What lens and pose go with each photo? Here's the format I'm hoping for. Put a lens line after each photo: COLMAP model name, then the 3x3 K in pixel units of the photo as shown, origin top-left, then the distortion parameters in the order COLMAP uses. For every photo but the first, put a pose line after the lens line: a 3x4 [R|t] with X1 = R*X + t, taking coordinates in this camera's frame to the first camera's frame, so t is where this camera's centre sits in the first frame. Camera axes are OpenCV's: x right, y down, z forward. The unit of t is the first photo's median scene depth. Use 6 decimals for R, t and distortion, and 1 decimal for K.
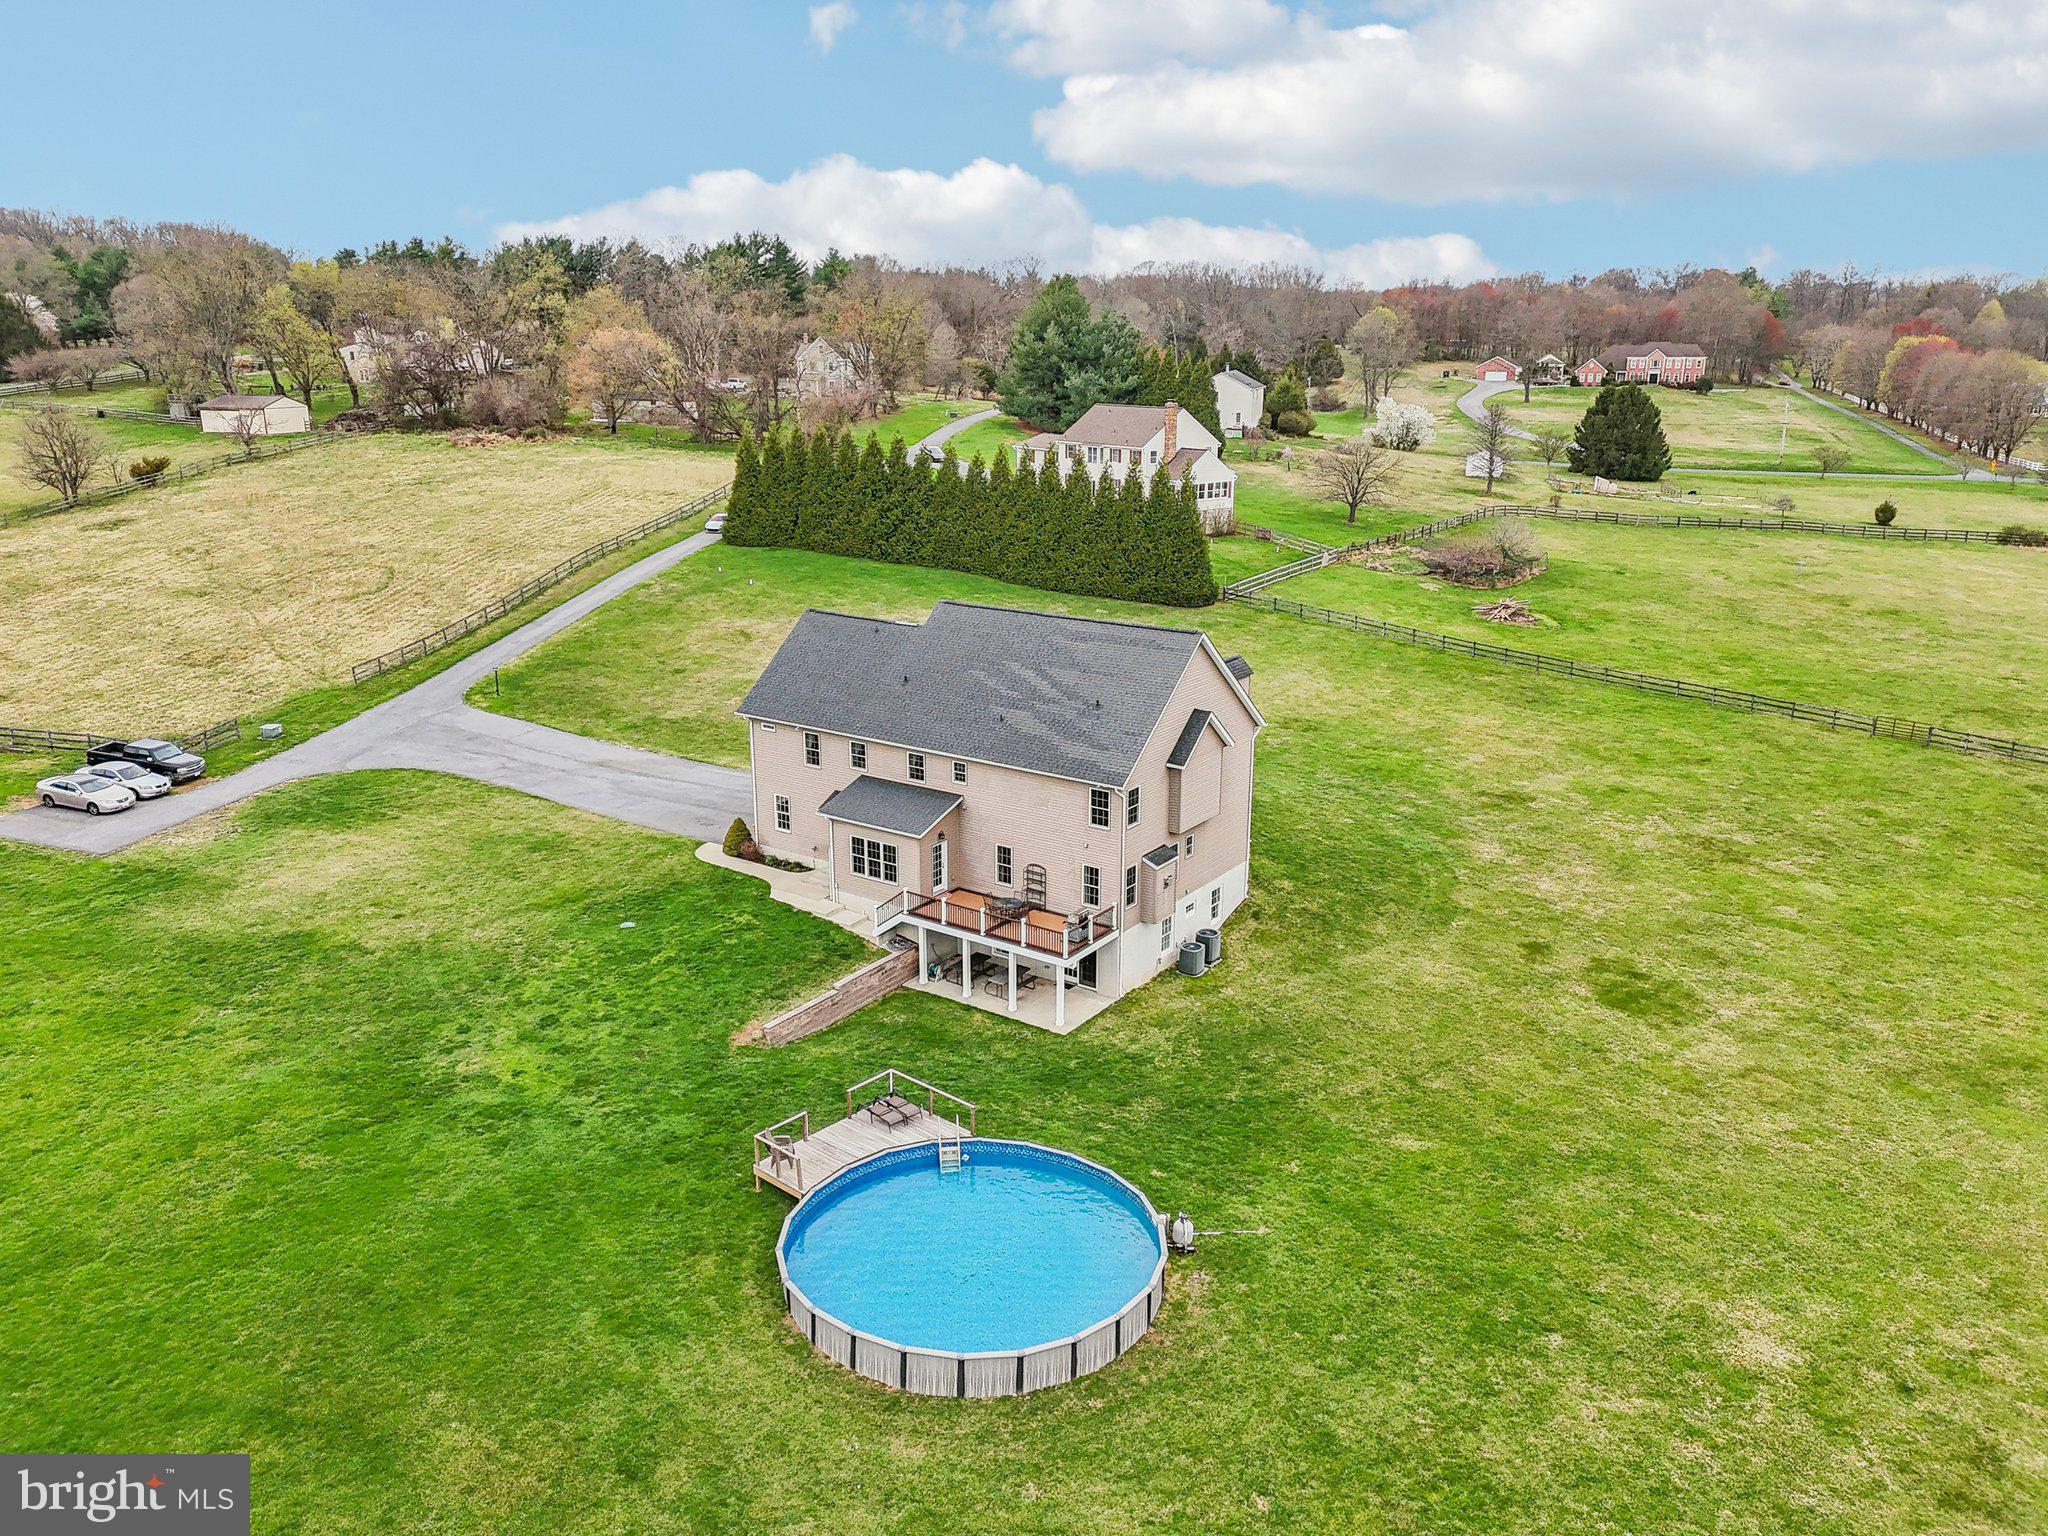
lens RADIAL K [[1520.1, 0, 1024.7], [0, 1520.1, 753.2], [0, 0, 1]] dist [0.083572, -0.090547]
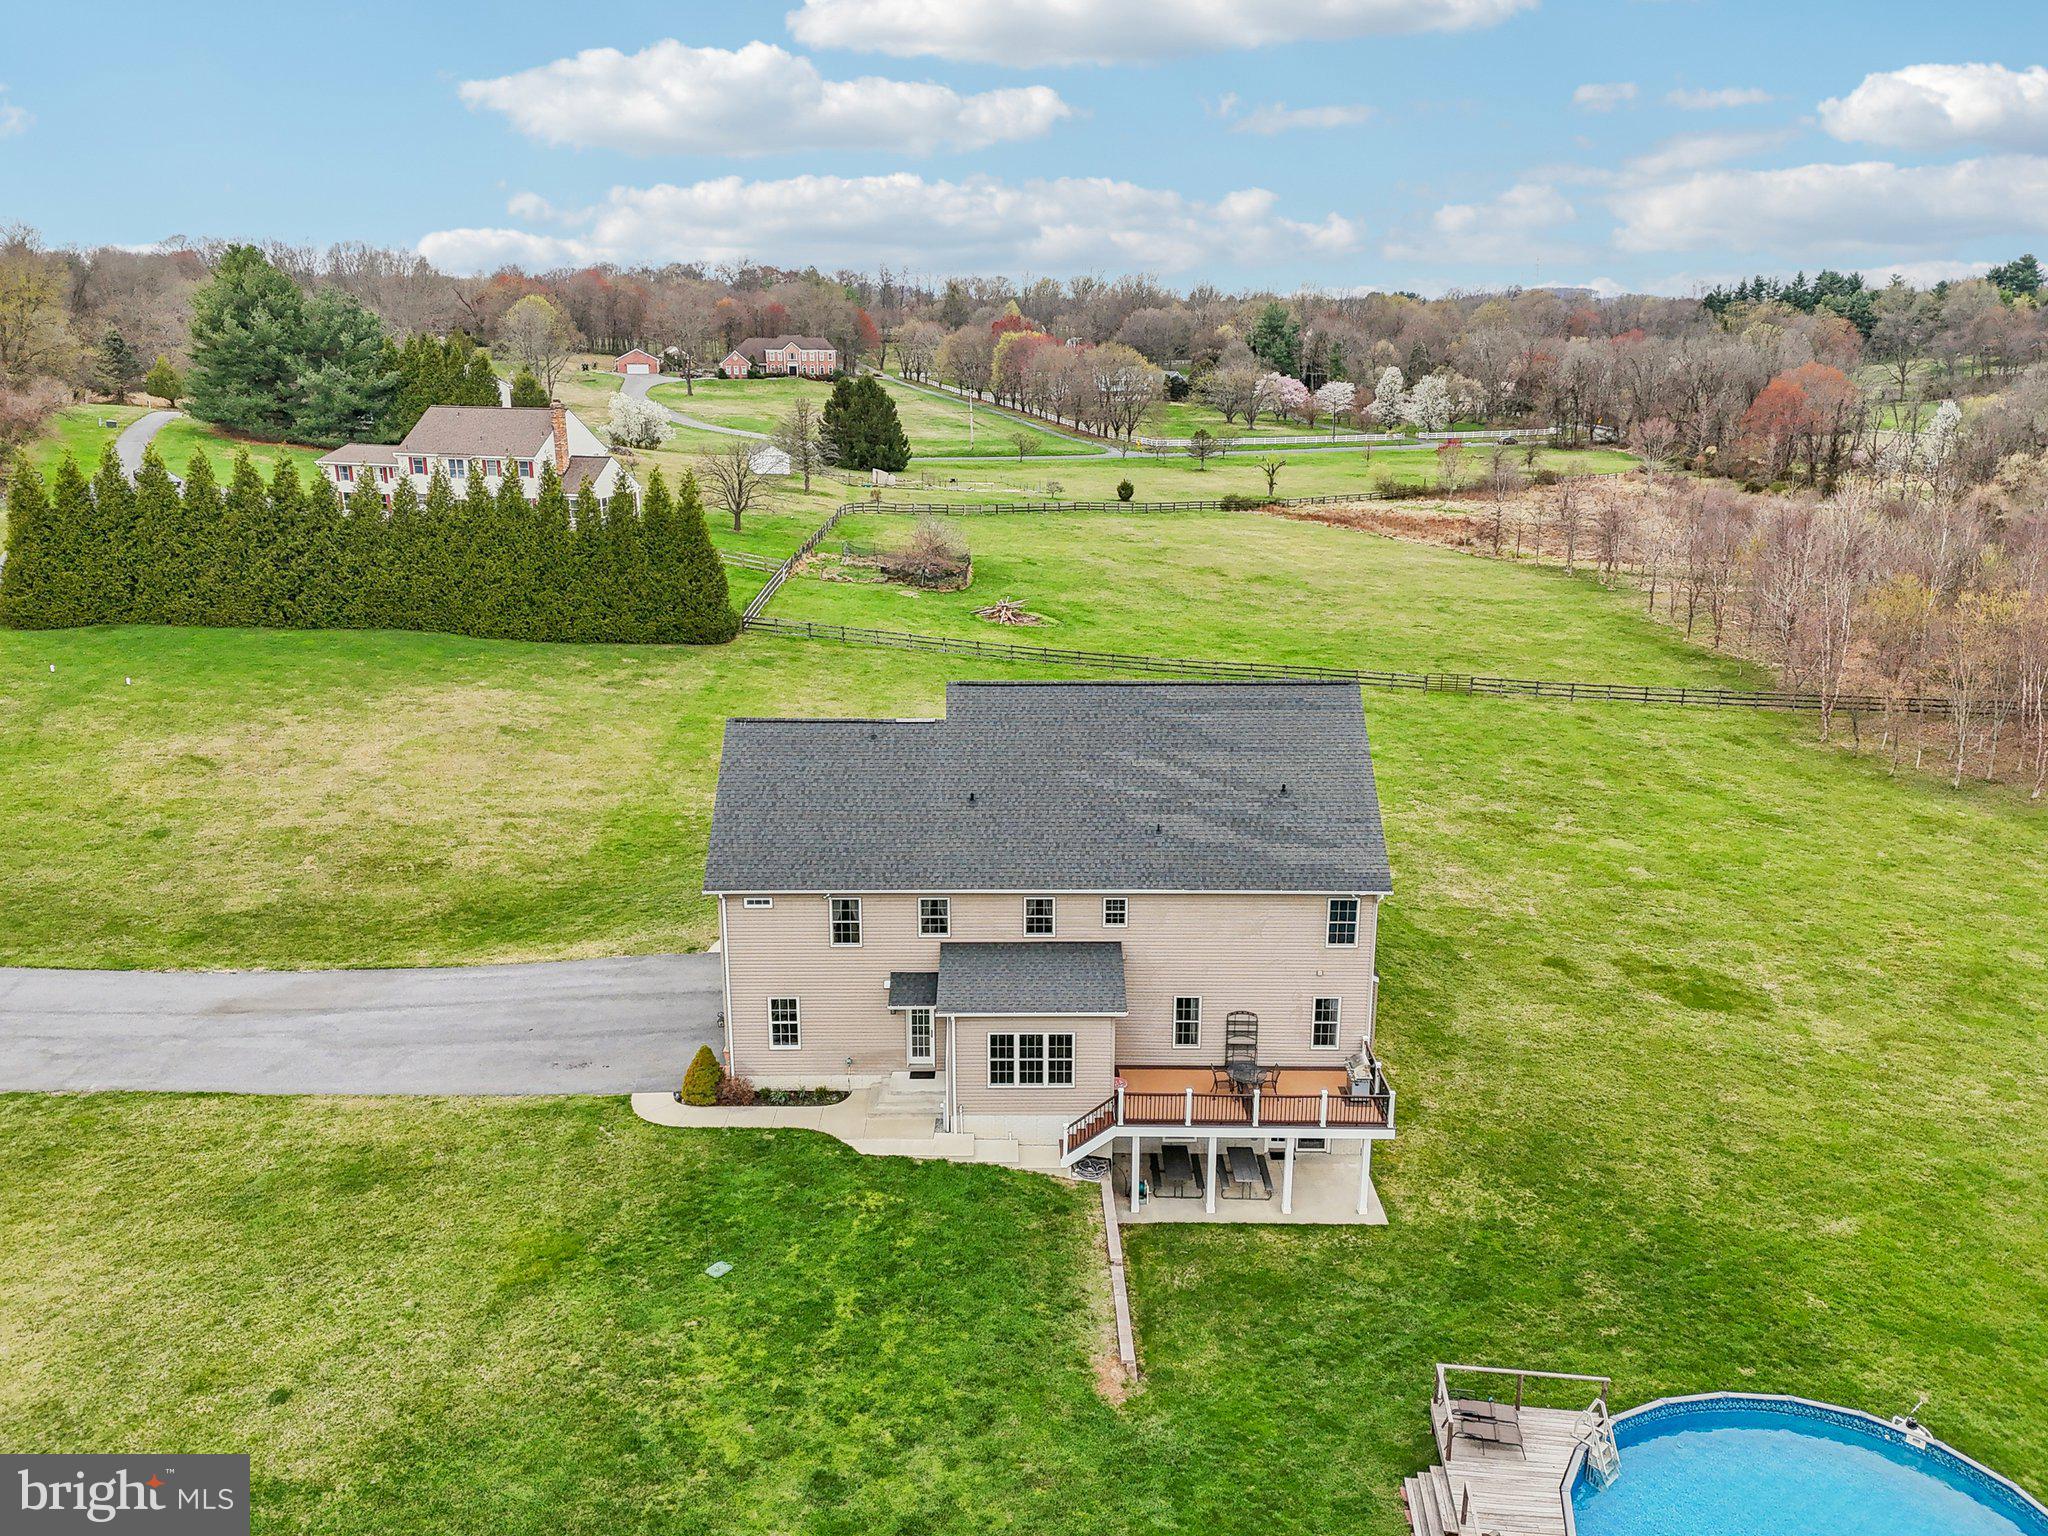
lens RADIAL K [[1525.7, 0, 1024.5], [0, 1525.7, 756.1], [0, 0, 1]] dist [0.081715, -0.086175]
pose [[0.818068, -0.155419, 0.553724, -0.483315], [0.152668, 0.986937, 0.051463, -0.108123], [-0.554489, 0.042436, 0.831109, 0.416037]]
